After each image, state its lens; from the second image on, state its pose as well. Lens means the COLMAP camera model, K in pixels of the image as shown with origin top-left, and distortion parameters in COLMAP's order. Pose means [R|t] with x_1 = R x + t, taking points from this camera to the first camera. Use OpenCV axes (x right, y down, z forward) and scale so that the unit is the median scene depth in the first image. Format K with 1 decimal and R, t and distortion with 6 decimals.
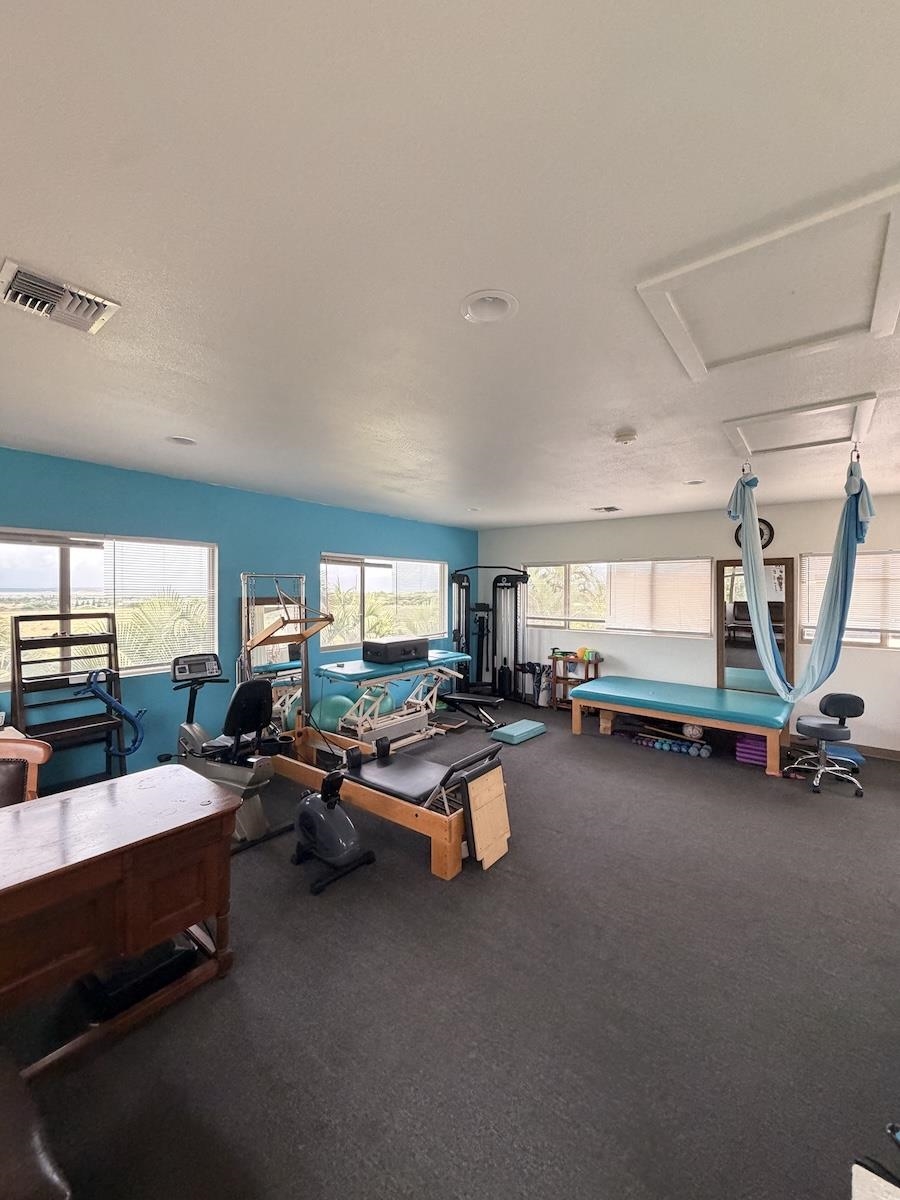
lens RADIAL K [[478.2, 0, 448.6], [0, 478.2, 595.6], [0, 0, 1]] dist [0.001217, -0.000514]
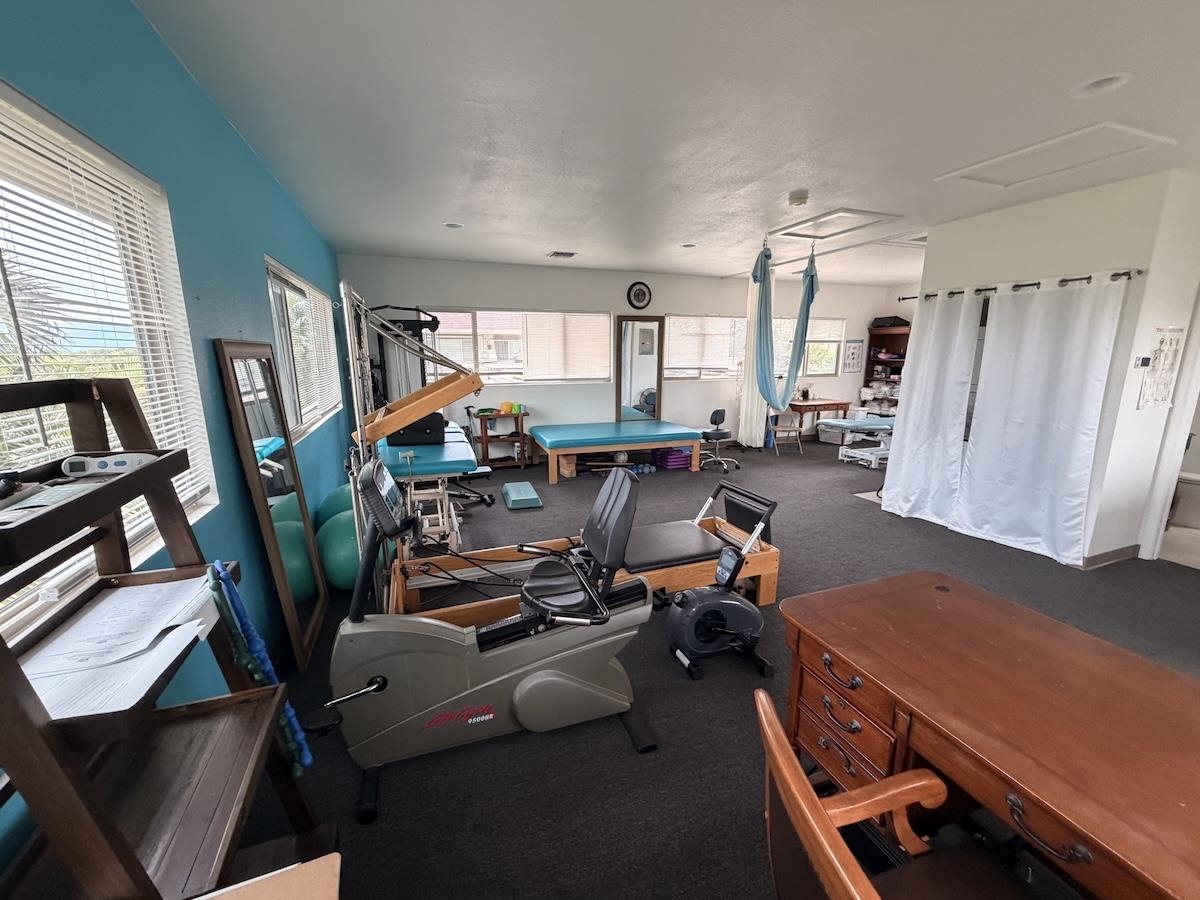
lens RADIAL K [[478.2, 0, 595.7], [0, 478.2, 451.3], [0, 0, 1]] dist [0.001217, -0.000514]
pose [[0.522603, -0.179361, 0.833496, -0.588830], [0.012499, 0.979127, 0.202863, 0.017844], [-0.852485, -0.095599, 0.513937, 0.455404]]
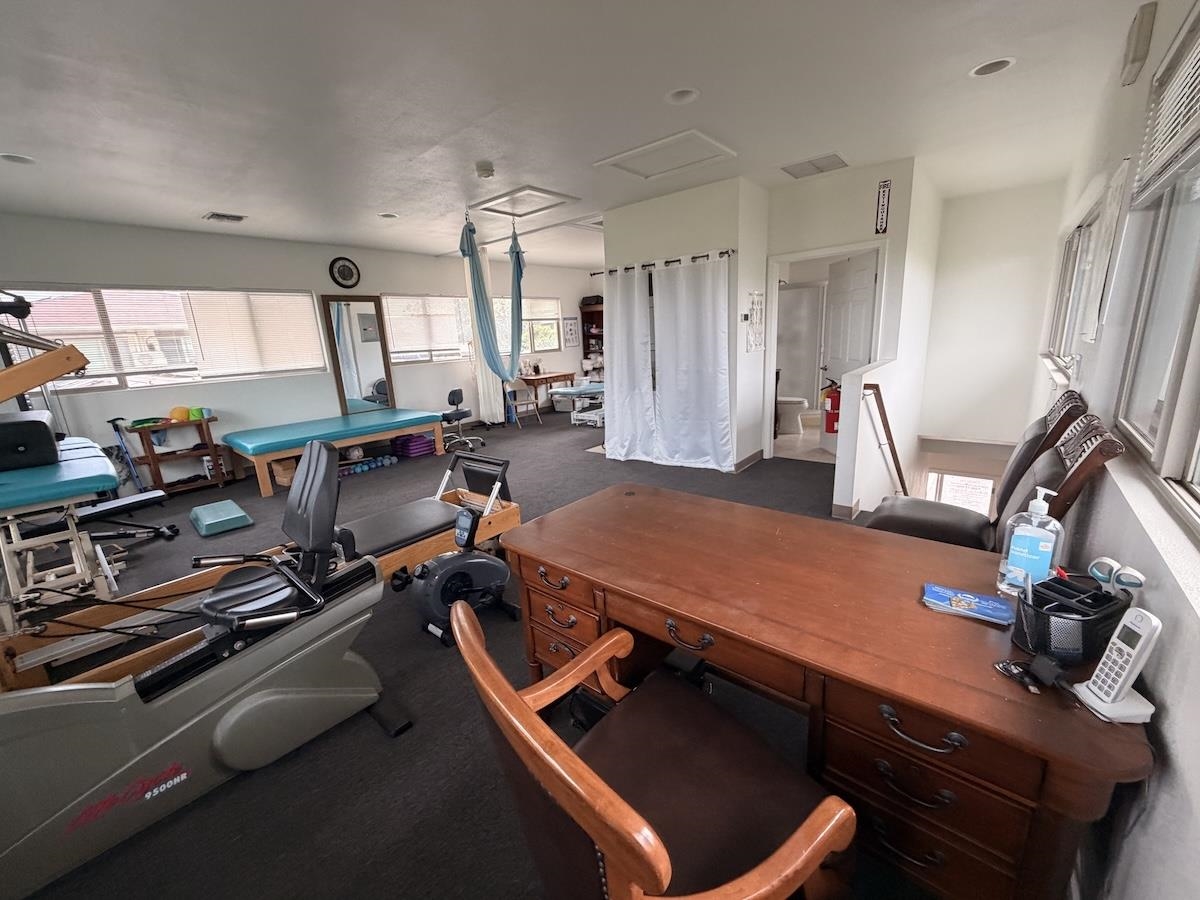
lens RADIAL K [[478.2, 0, 596.1], [0, 478.2, 451.6], [0, 0, 1]] dist [0.001217, -0.000514]
pose [[0.031863, -0.245188, 0.968952, -0.584141], [0.063878, 0.967962, 0.242837, 0.047891], [-0.997449, 0.054157, 0.046504, 0.420101]]
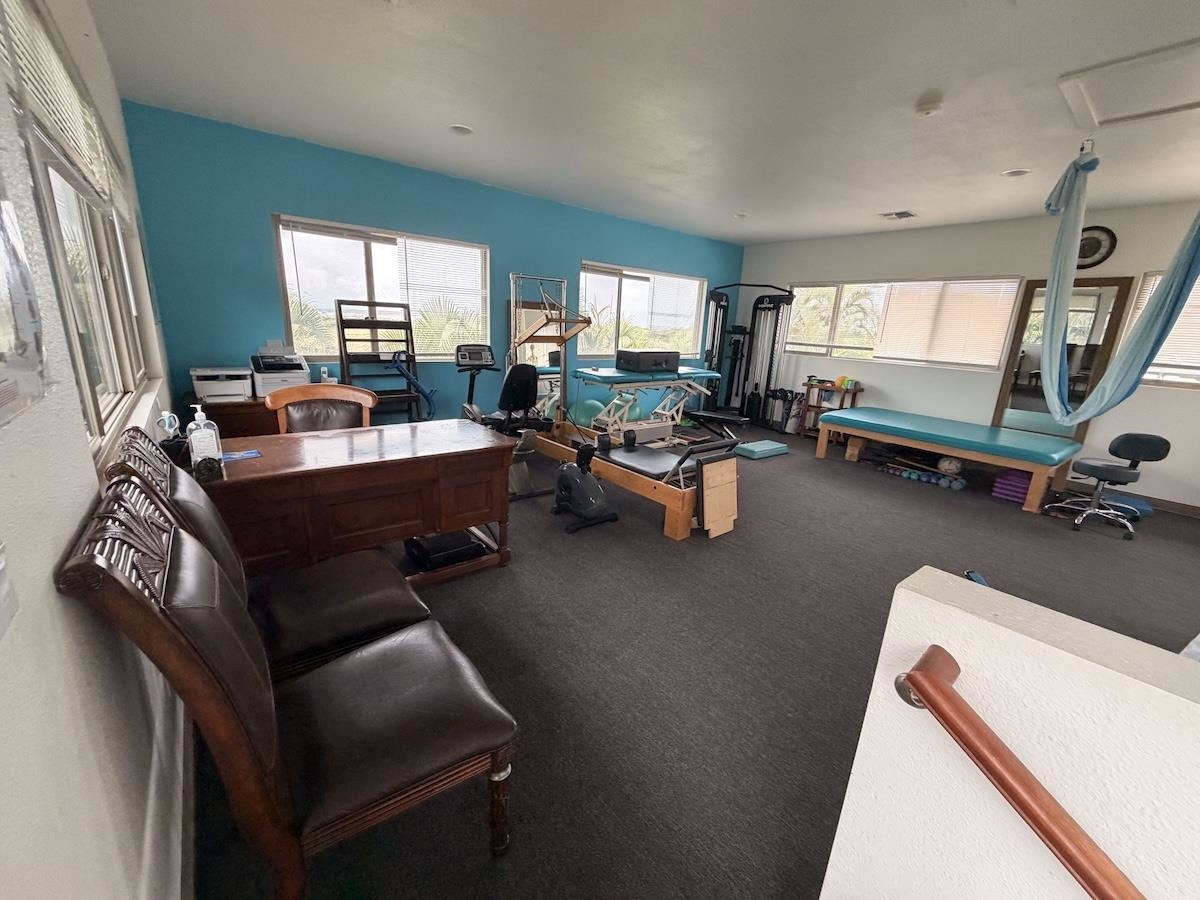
lens RADIAL K [[478.2, 0, 595.5], [0, 478.2, 451.3], [0, 0, 1]] dist [0.001217, -0.000514]
pose [[0.974403, 0.099771, -0.201457, 0.009629], [-0.047922, 0.967710, 0.247469, 0.054985], [0.219642, -0.231481, 0.947721, -0.062849]]
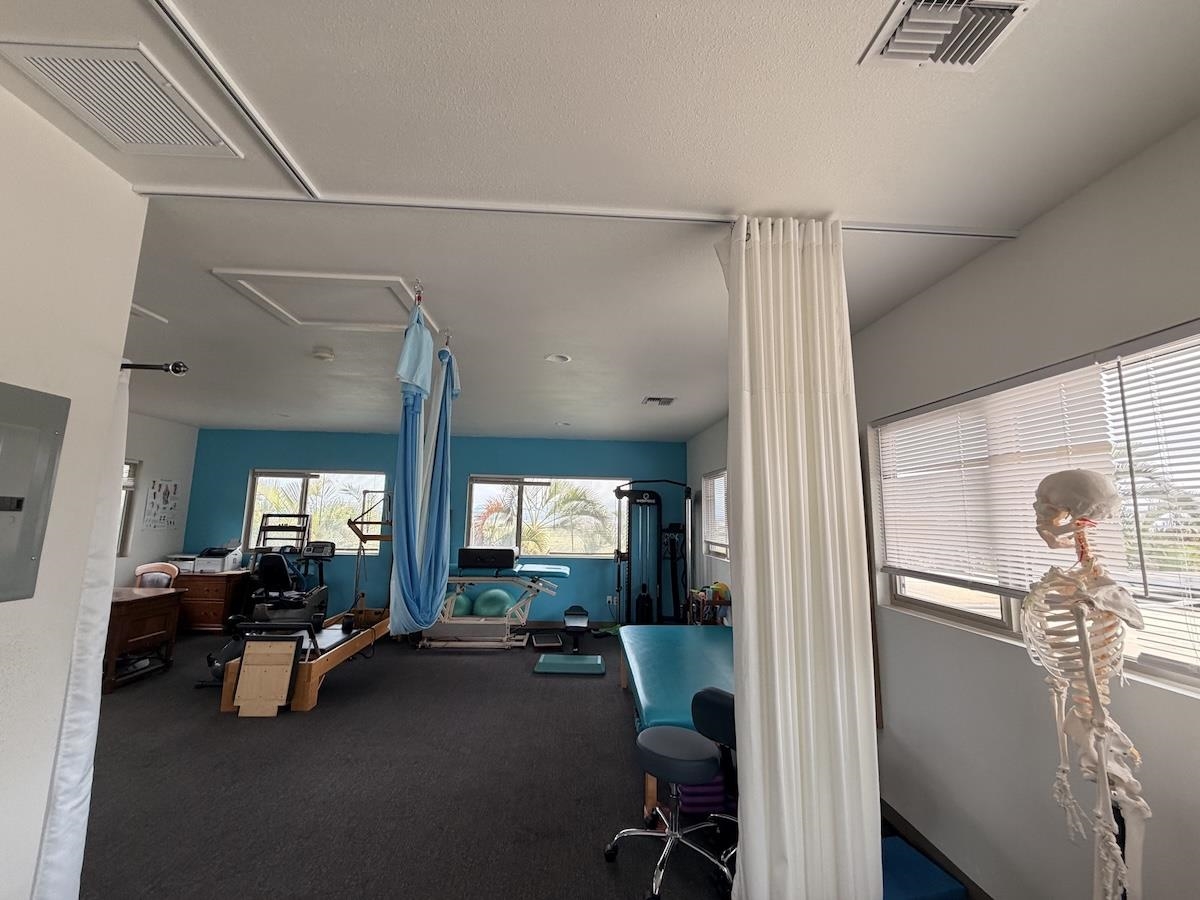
lens RADIAL K [[478.2, 0, 596.7], [0, 478.2, 451.9], [0, 0, 1]] dist [0.001217, -0.000514]
pose [[0.656974, -0.093034, -0.748151, 0.967381], [-0.026064, 0.988961, -0.145866, 0.027560], [0.753463, 0.115330, 0.647297, 0.467259]]
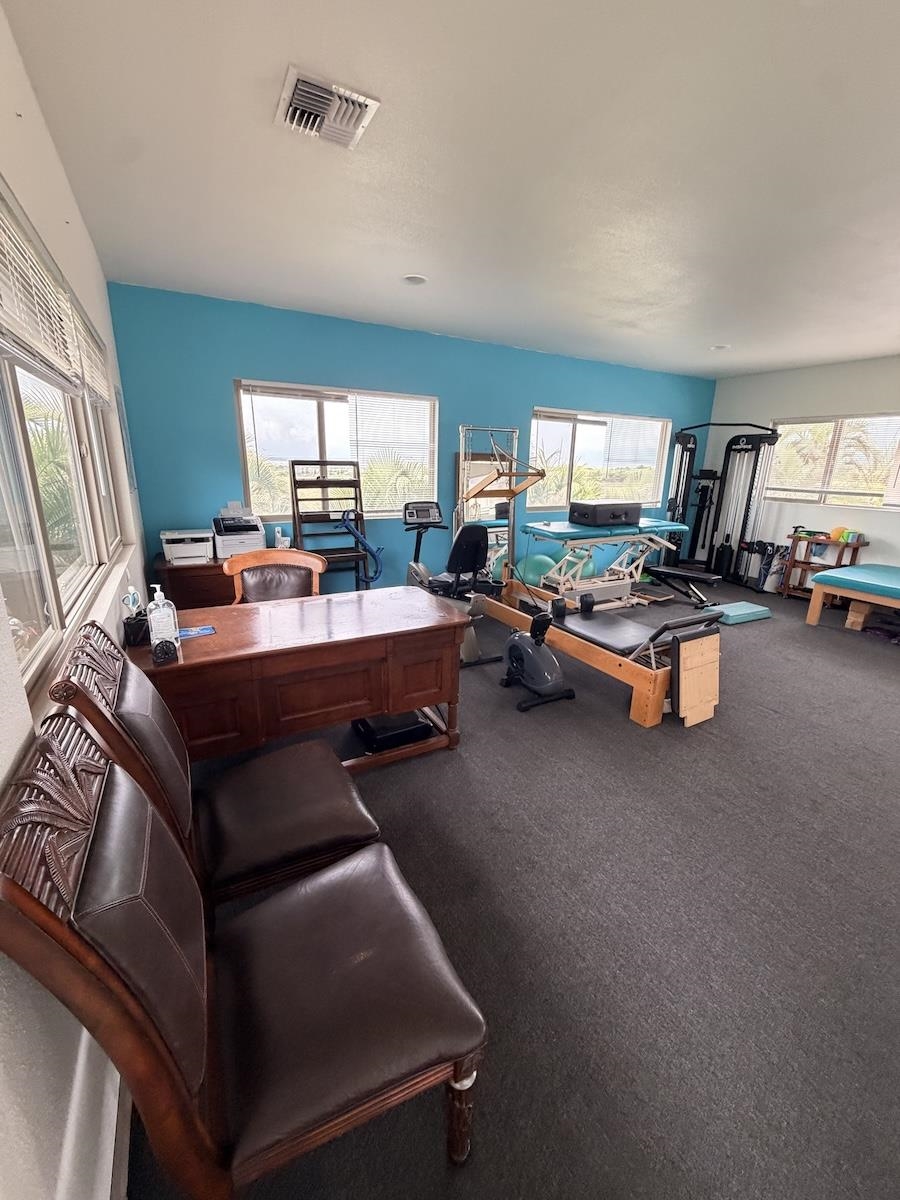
lens RADIAL K [[478.2, 0, 448.8], [0, 478.2, 595.8], [0, 0, 1]] dist [0.001217, -0.000514]
pose [[0.922088, 0.119660, -0.368015, -0.026830], [-0.022218, 0.965793, 0.258360, 0.034543], [0.386342, -0.230054, 0.893205, -0.013135]]
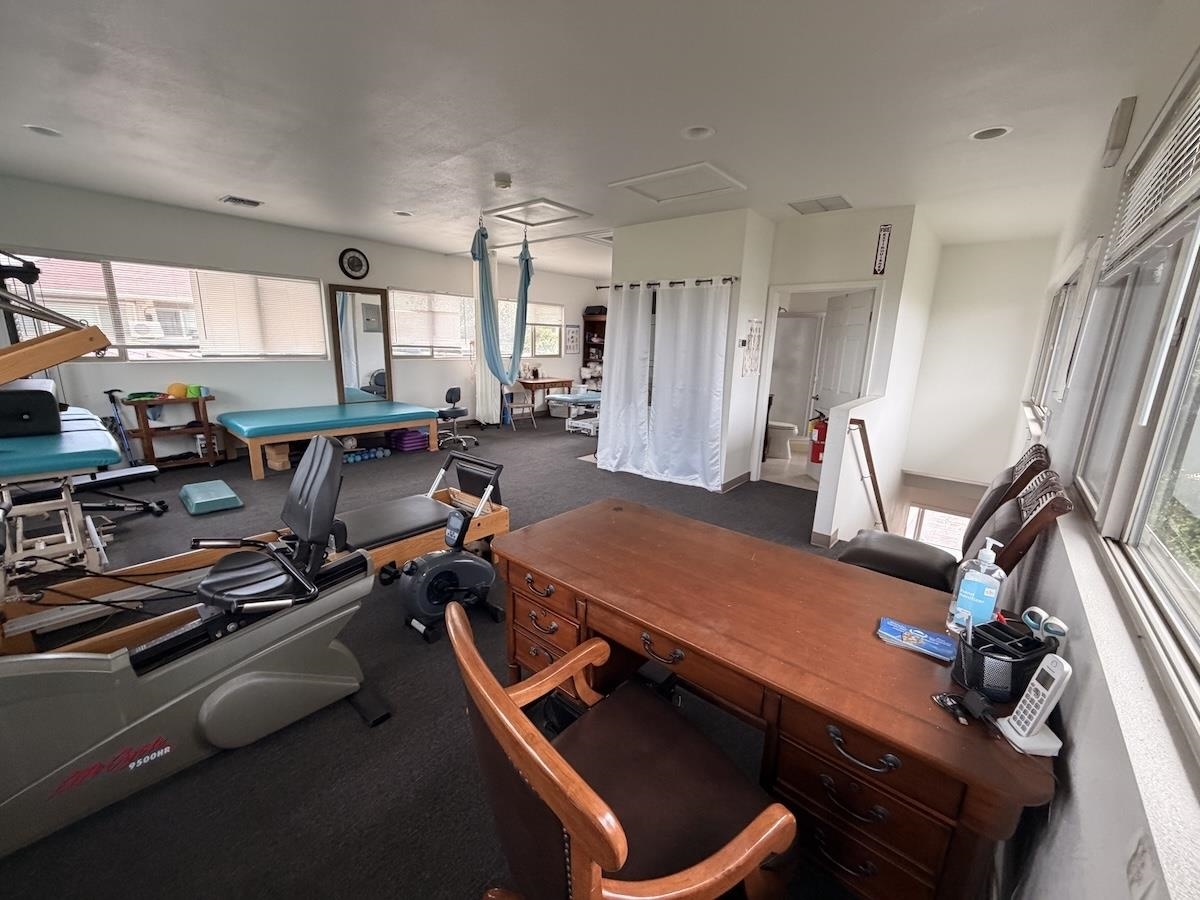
lens RADIAL K [[478.2, 0, 596.2], [0, 478.2, 451.6], [0, 0, 1]] dist [0.001217, -0.000514]
pose [[0.033564, -0.230149, 0.972576, -0.599994], [-0.018827, 0.972806, 0.230853, 0.035981], [-0.999259, -0.026059, 0.028318, 0.420726]]
